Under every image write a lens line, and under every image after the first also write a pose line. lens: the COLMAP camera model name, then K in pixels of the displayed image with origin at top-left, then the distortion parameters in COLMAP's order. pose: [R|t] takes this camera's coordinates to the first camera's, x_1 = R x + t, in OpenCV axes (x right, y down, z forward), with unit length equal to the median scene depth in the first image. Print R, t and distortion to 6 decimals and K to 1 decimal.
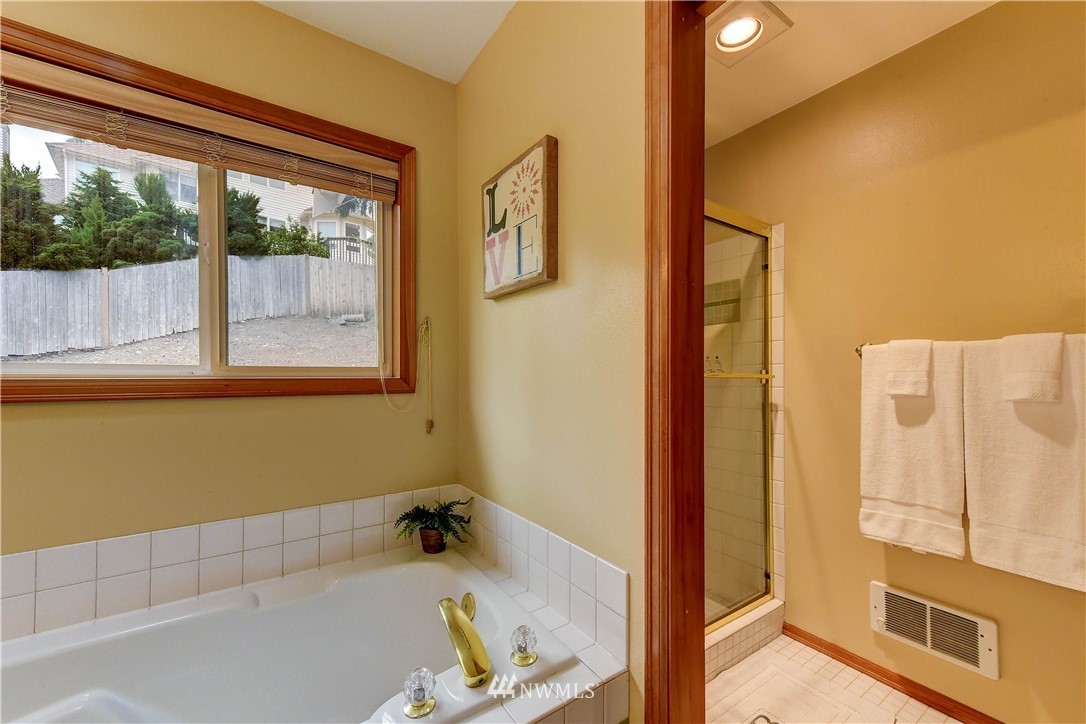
lens RADIAL K [[430.8, 0, 551.4], [0, 430.8, 369.3], [0, 0, 1]] dist [0.013221, 0.000005]
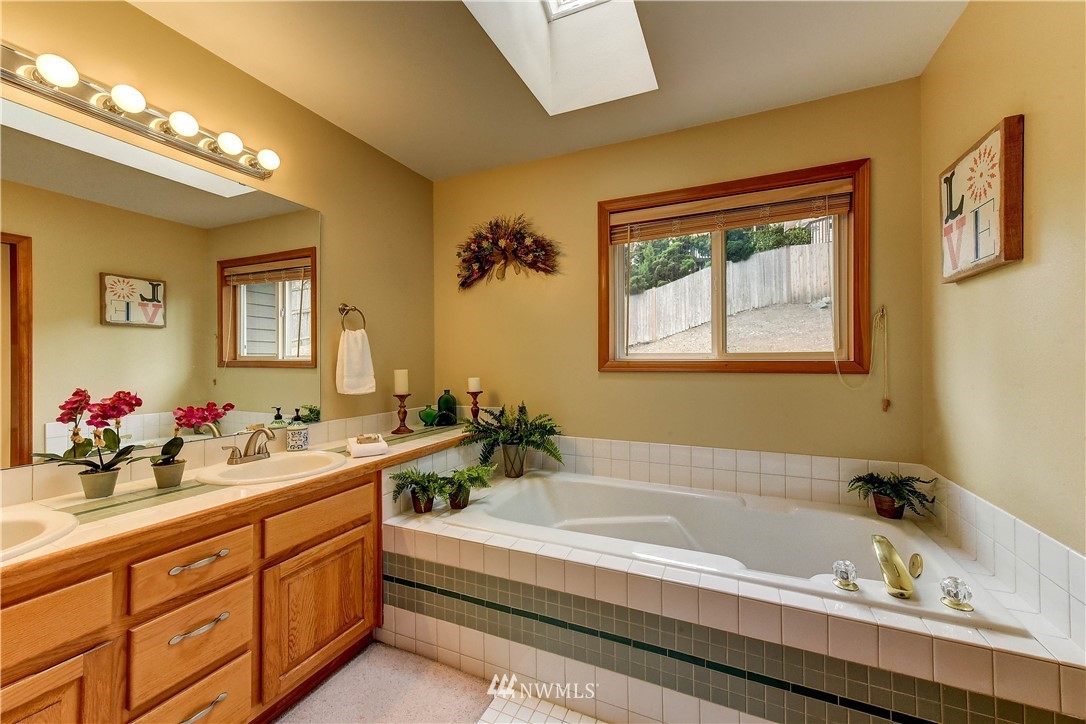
lens RADIAL K [[430.8, 0, 551.4], [0, 430.8, 369.3], [0, 0, 1]] dist [0.013221, 0.000005]
pose [[0.523489, 0.015282, -0.851895, 0.239688], [0.016992, 0.999453, 0.028370, -0.004405], [0.851863, -0.029327, 0.522943, -0.339347]]
